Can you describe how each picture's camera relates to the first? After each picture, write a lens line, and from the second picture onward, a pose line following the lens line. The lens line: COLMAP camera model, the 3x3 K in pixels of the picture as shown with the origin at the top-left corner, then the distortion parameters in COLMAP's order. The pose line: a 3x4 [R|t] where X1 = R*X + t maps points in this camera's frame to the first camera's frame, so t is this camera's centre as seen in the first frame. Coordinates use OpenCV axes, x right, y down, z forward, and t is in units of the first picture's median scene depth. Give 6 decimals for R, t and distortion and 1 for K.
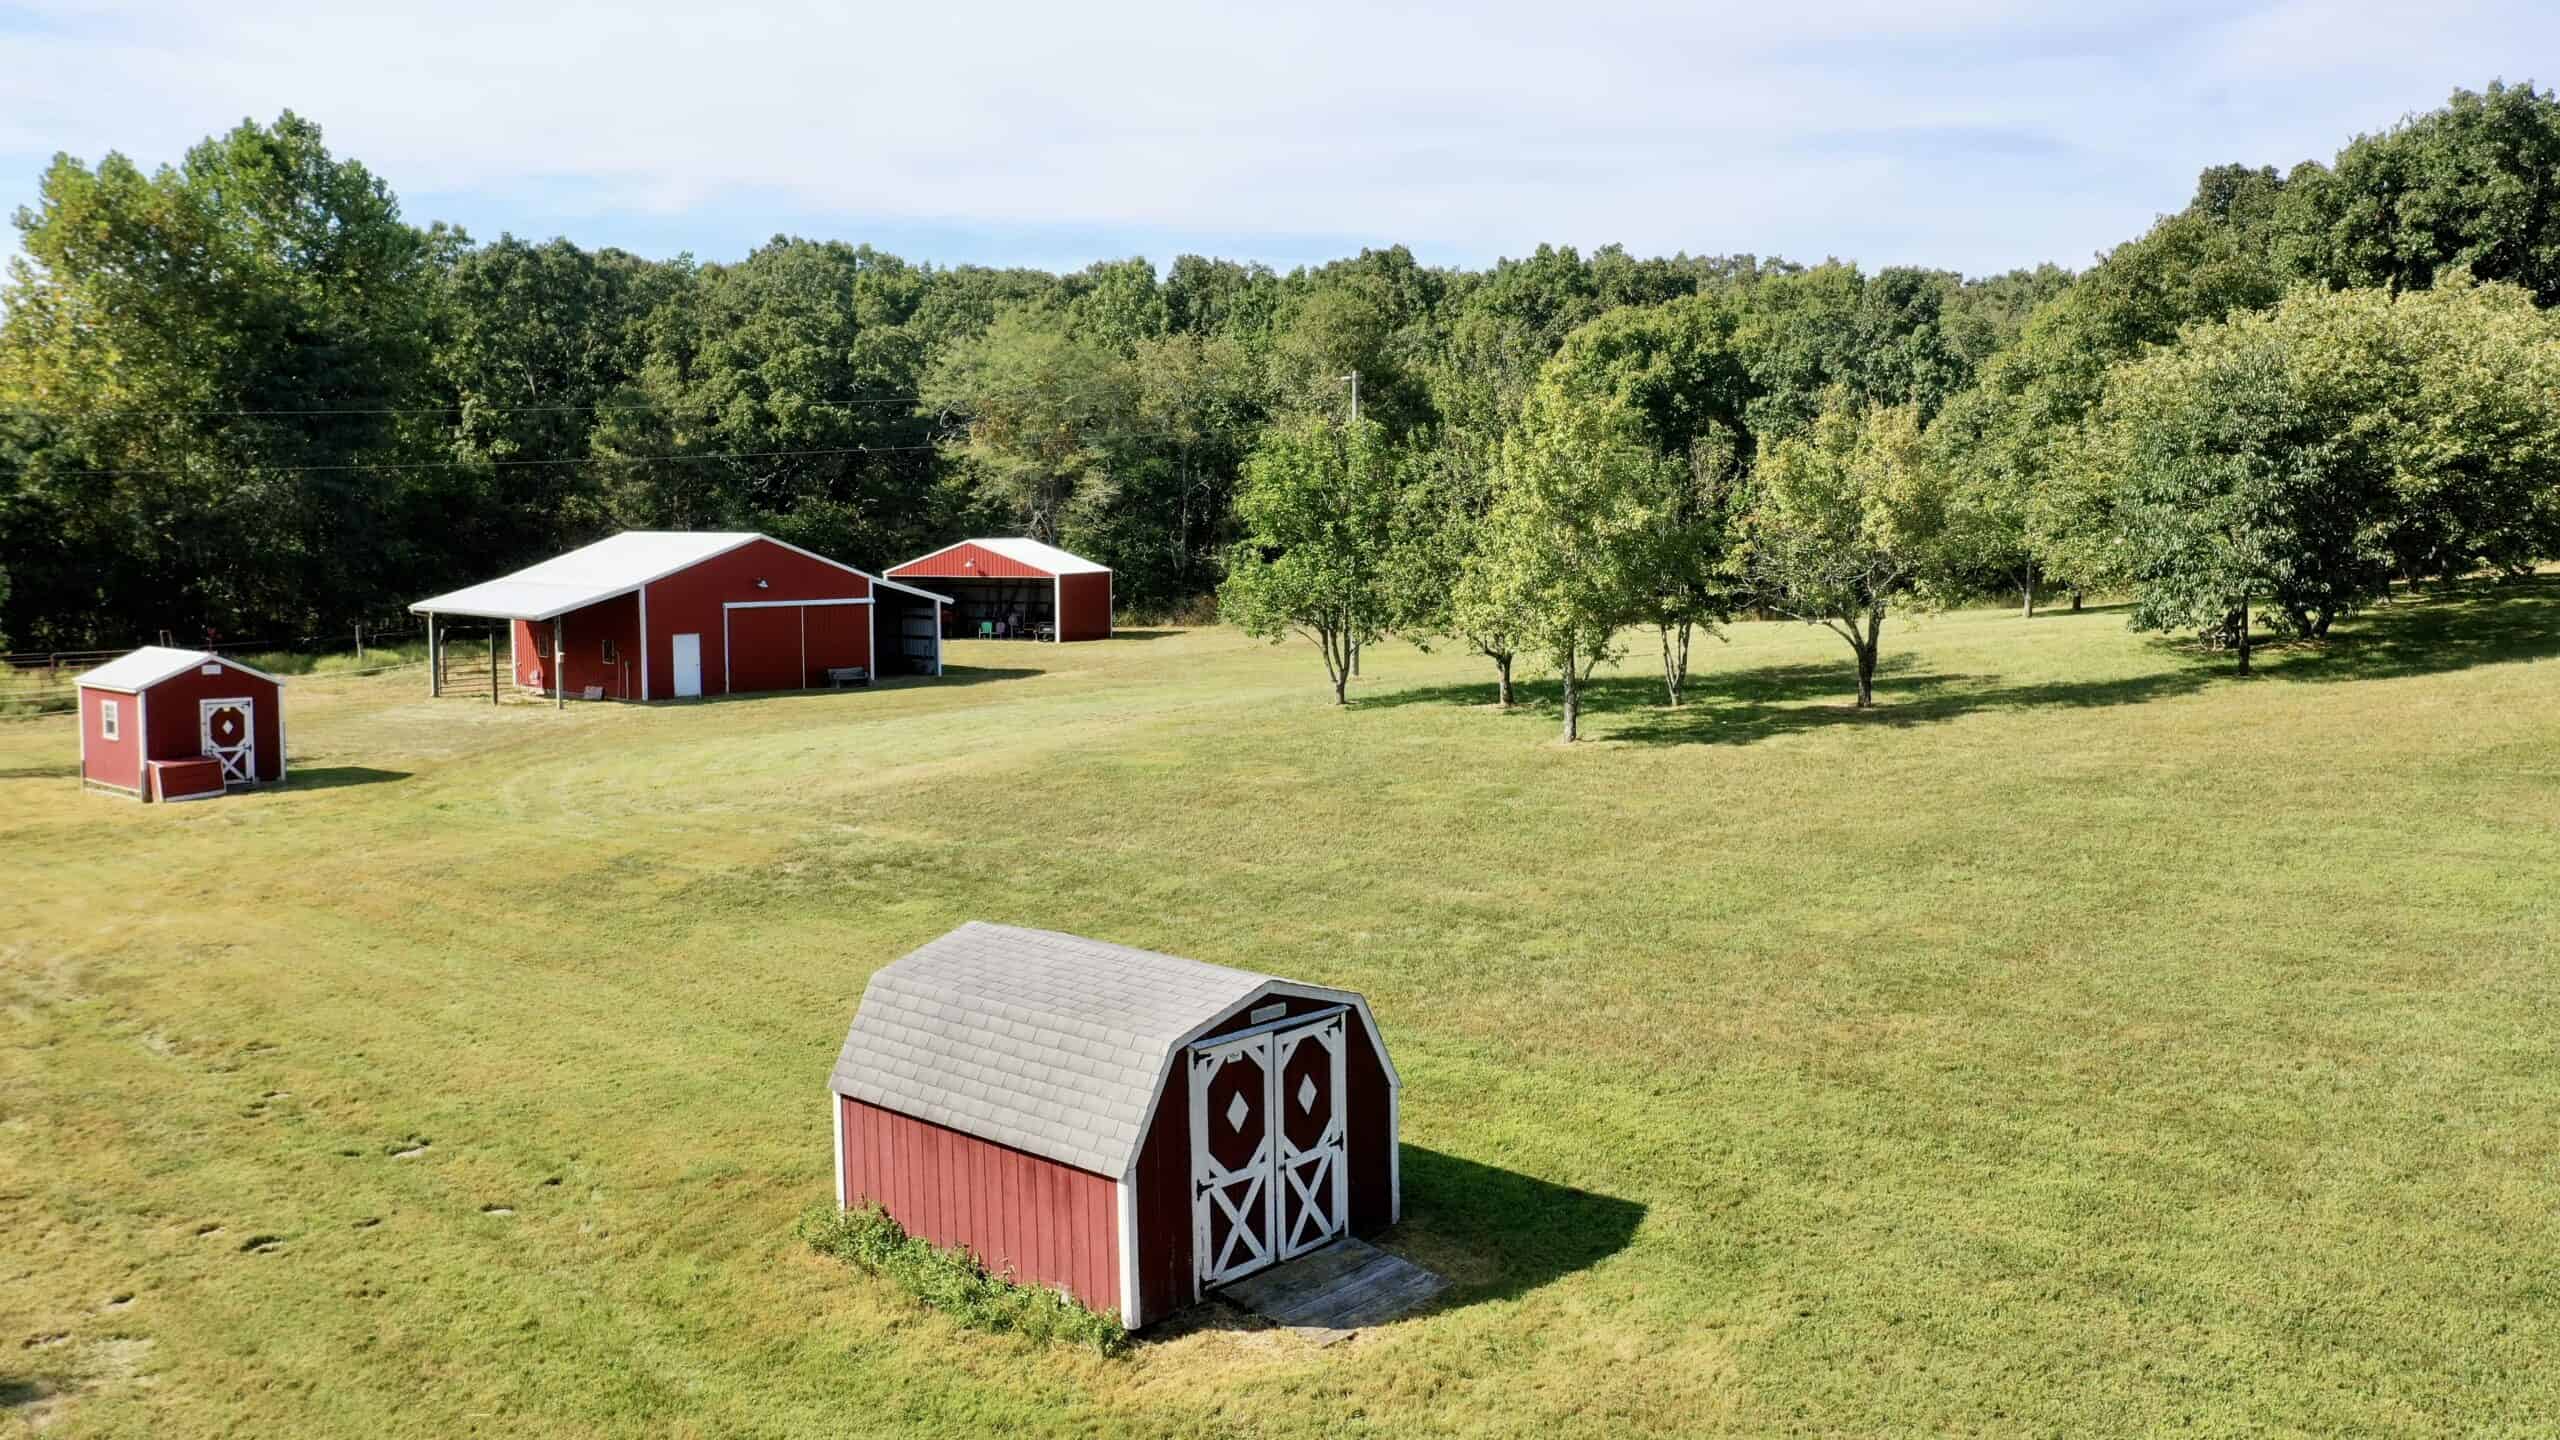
lens RADIAL K [[2017.6, 0, 1280.0], [0, 2017.6, 720.0], [0, 0, 1]] dist [-0.005079, 0.002990]
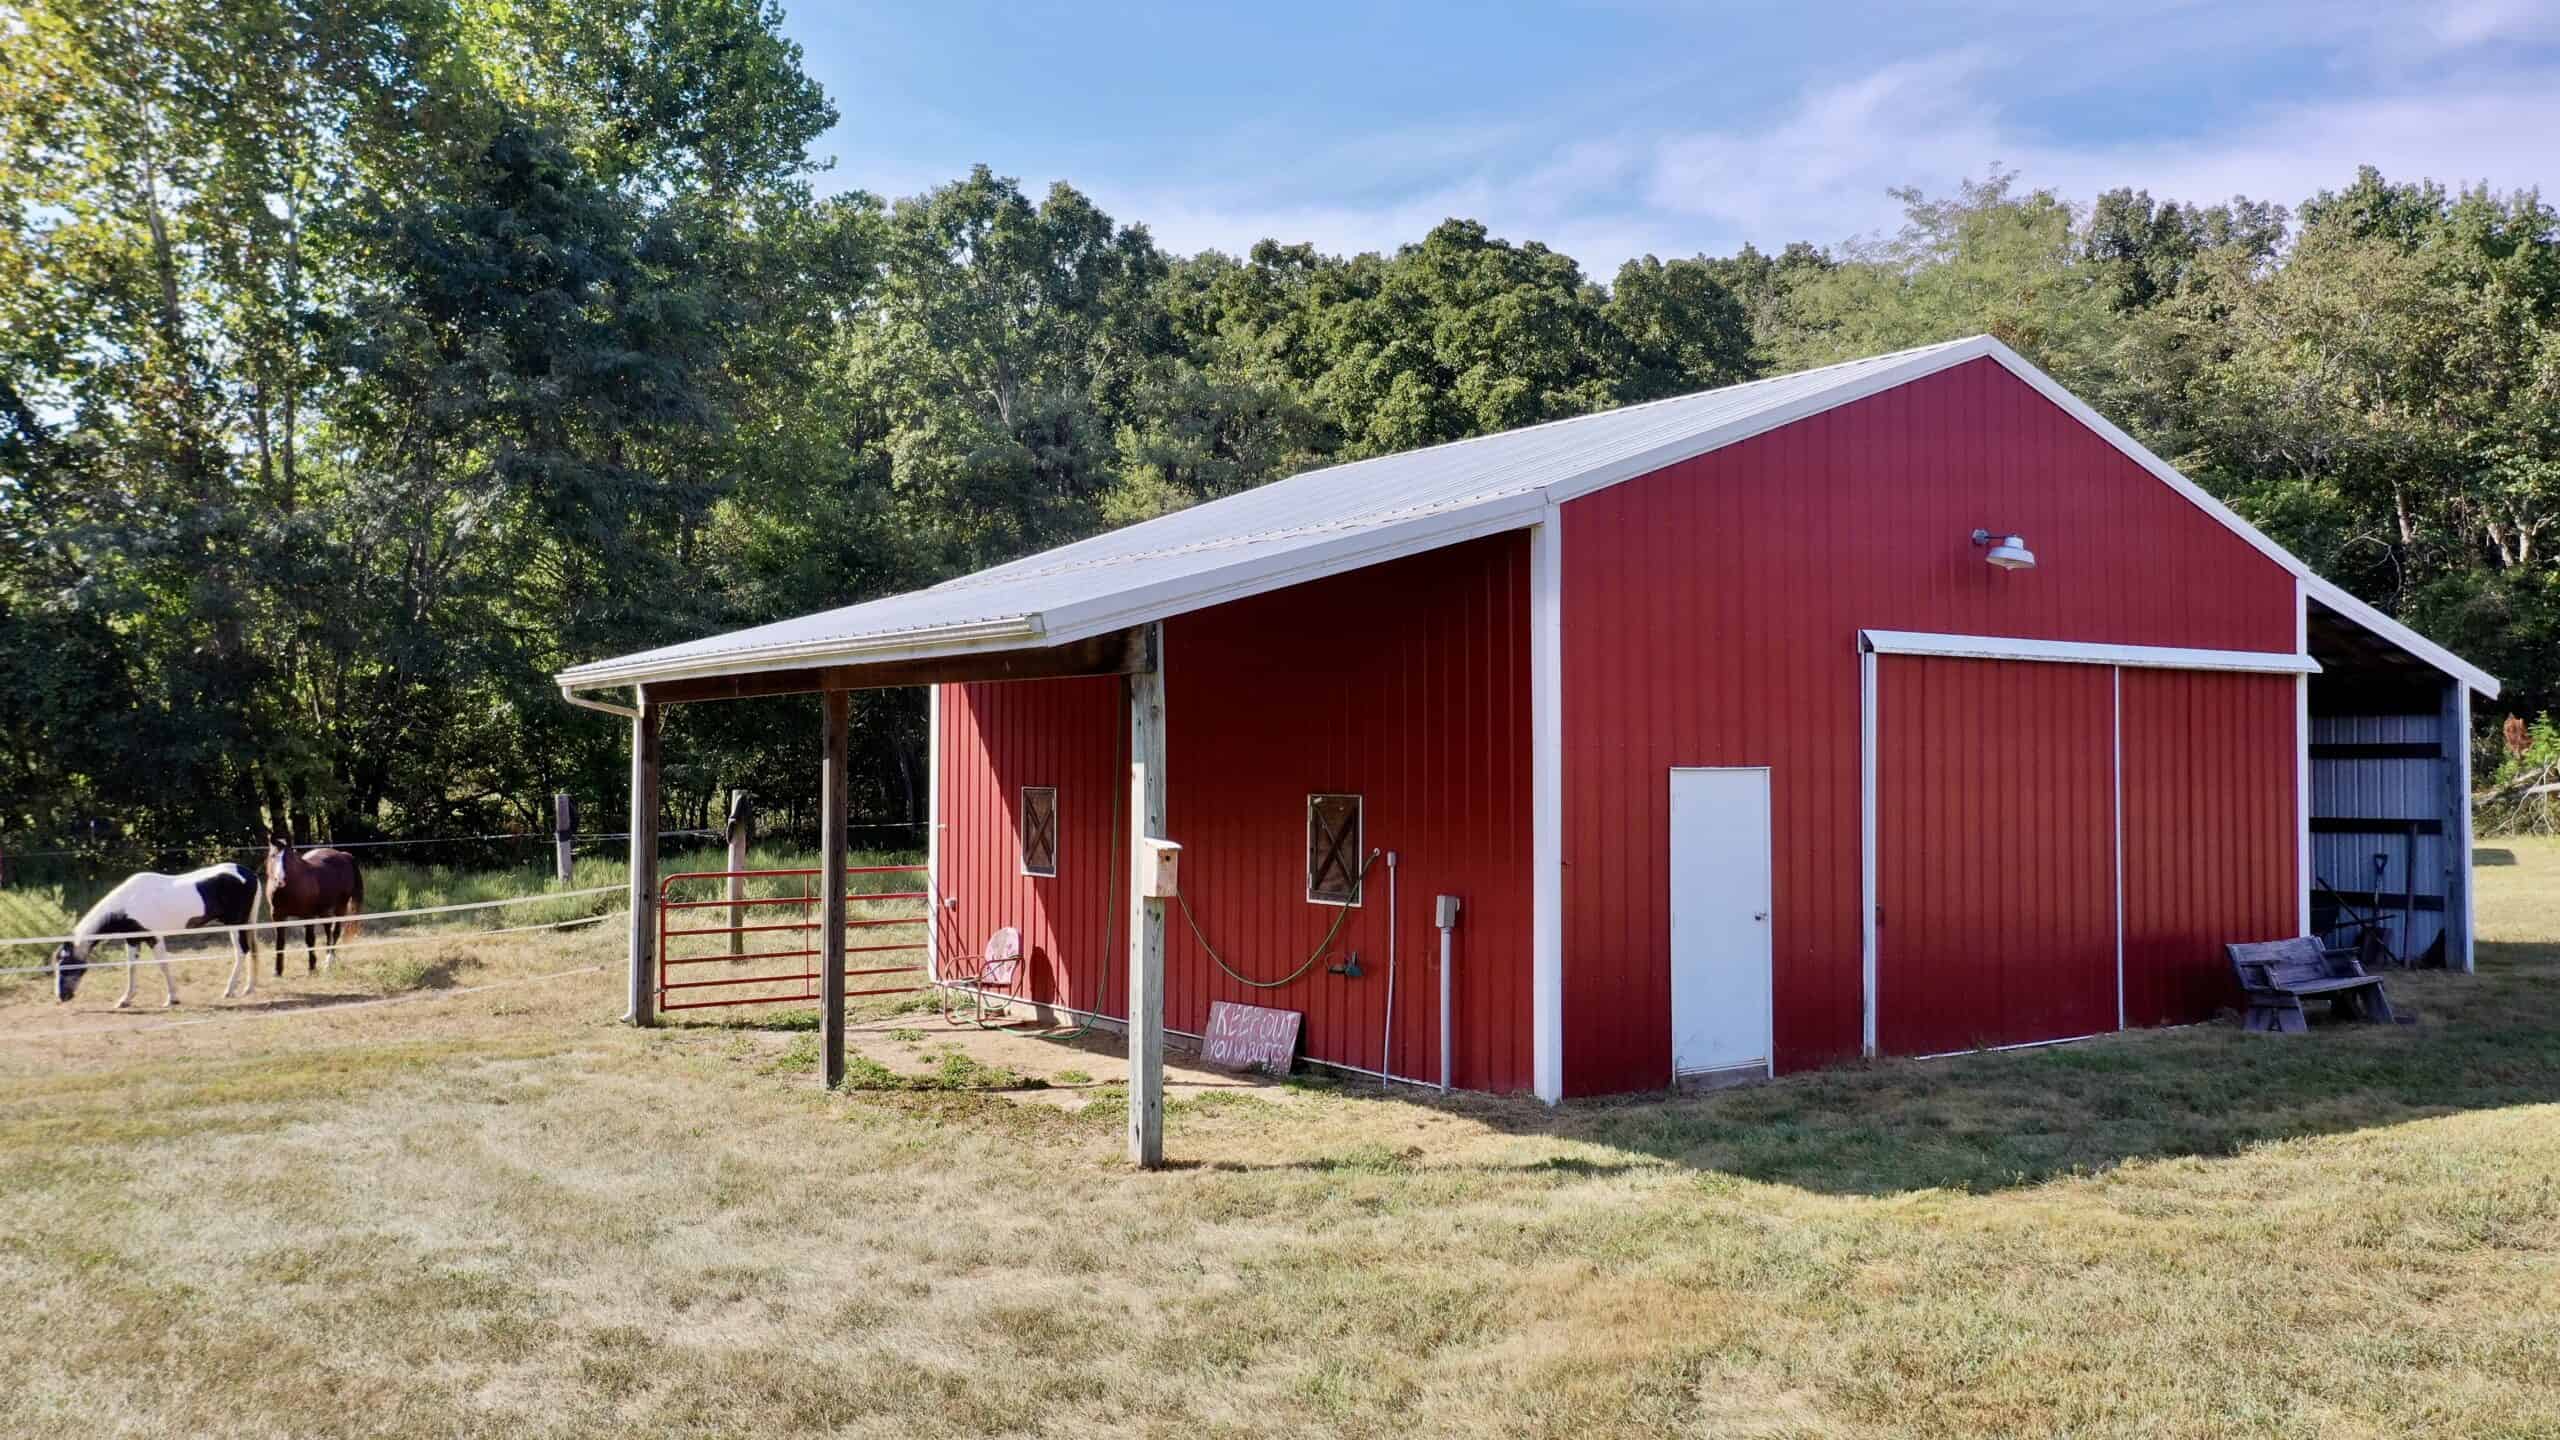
lens RADIAL K [[2017.6, 0, 1280.0], [0, 2017.6, 720.0], [0, 0, 1]] dist [-0.005079, 0.002990]
pose [[0.977702, -0.006623, -0.209894, -0.197767], [-0.019511, 0.992315, -0.122193, -0.014375], [0.209090, 0.123564, 0.970058, 0.530804]]
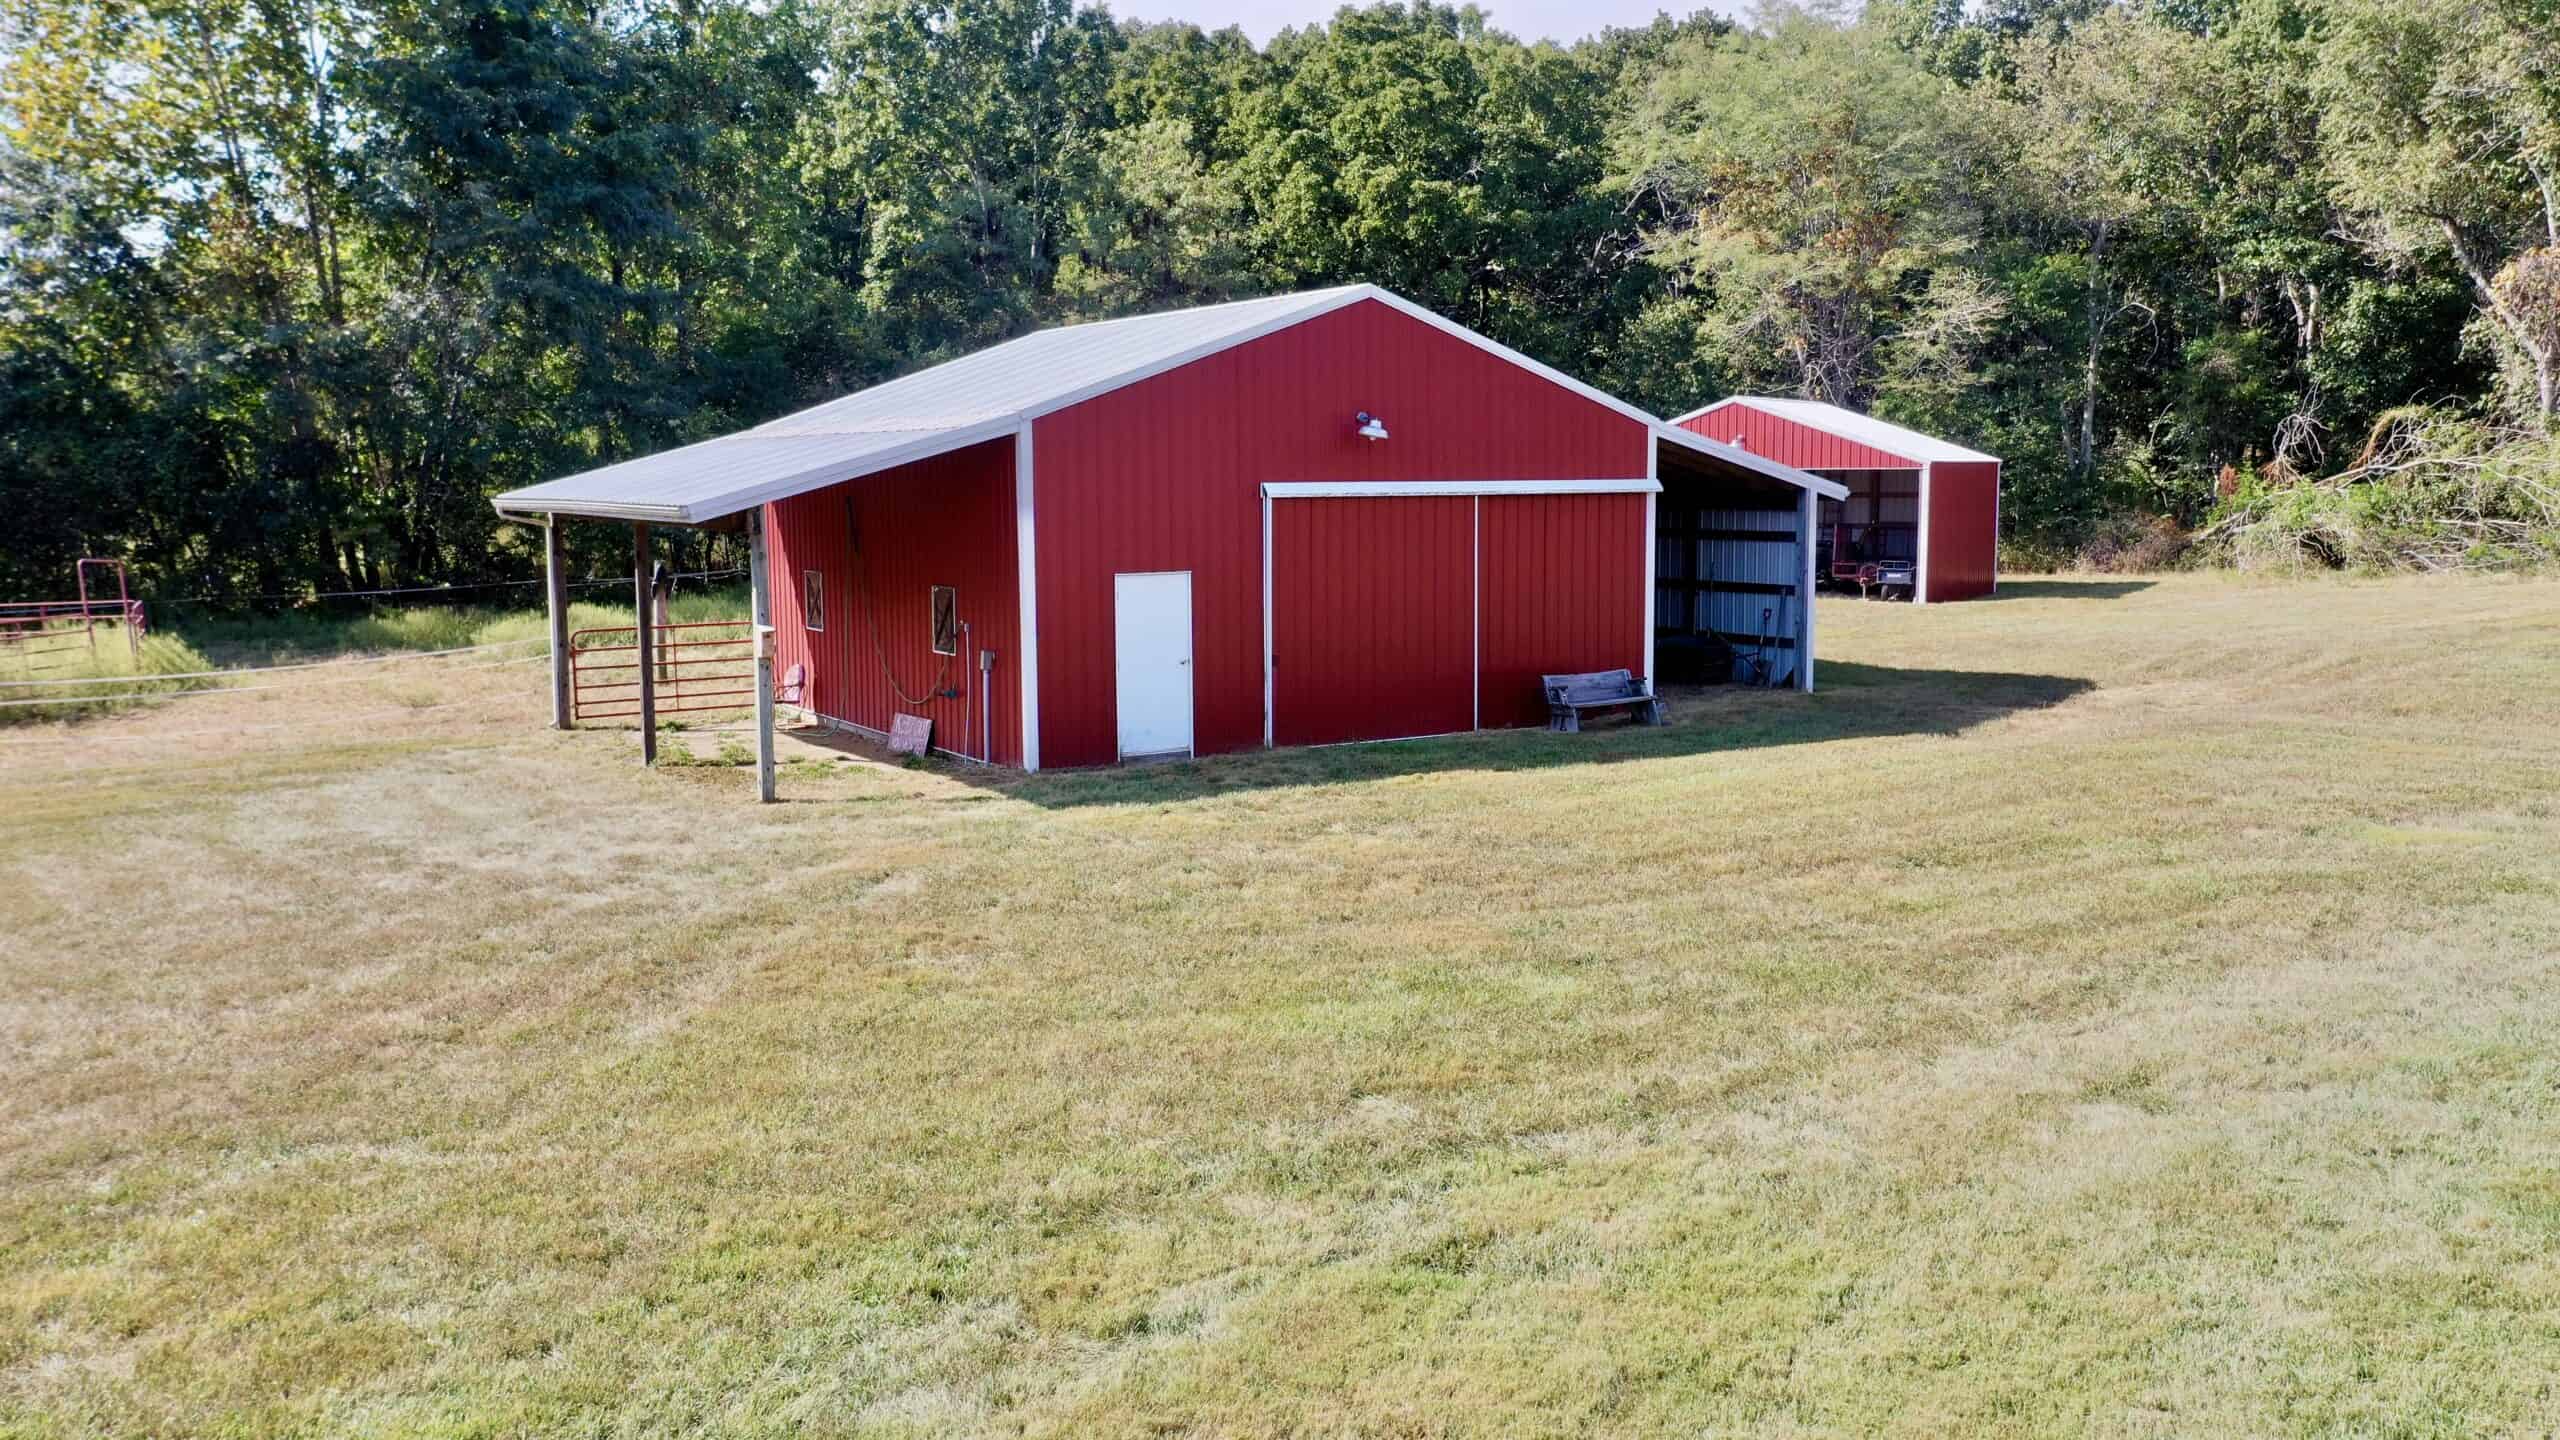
lens RADIAL K [[2017.6, 0, 1280.0], [0, 2017.6, 720.0], [0, 0, 1]] dist [-0.005079, 0.002990]
pose [[0.966794, 0.022295, -0.254583, -0.125580], [-0.017084, 0.999597, 0.022658, -0.017333], [0.254985, -0.017556, 0.966786, 0.454405]]
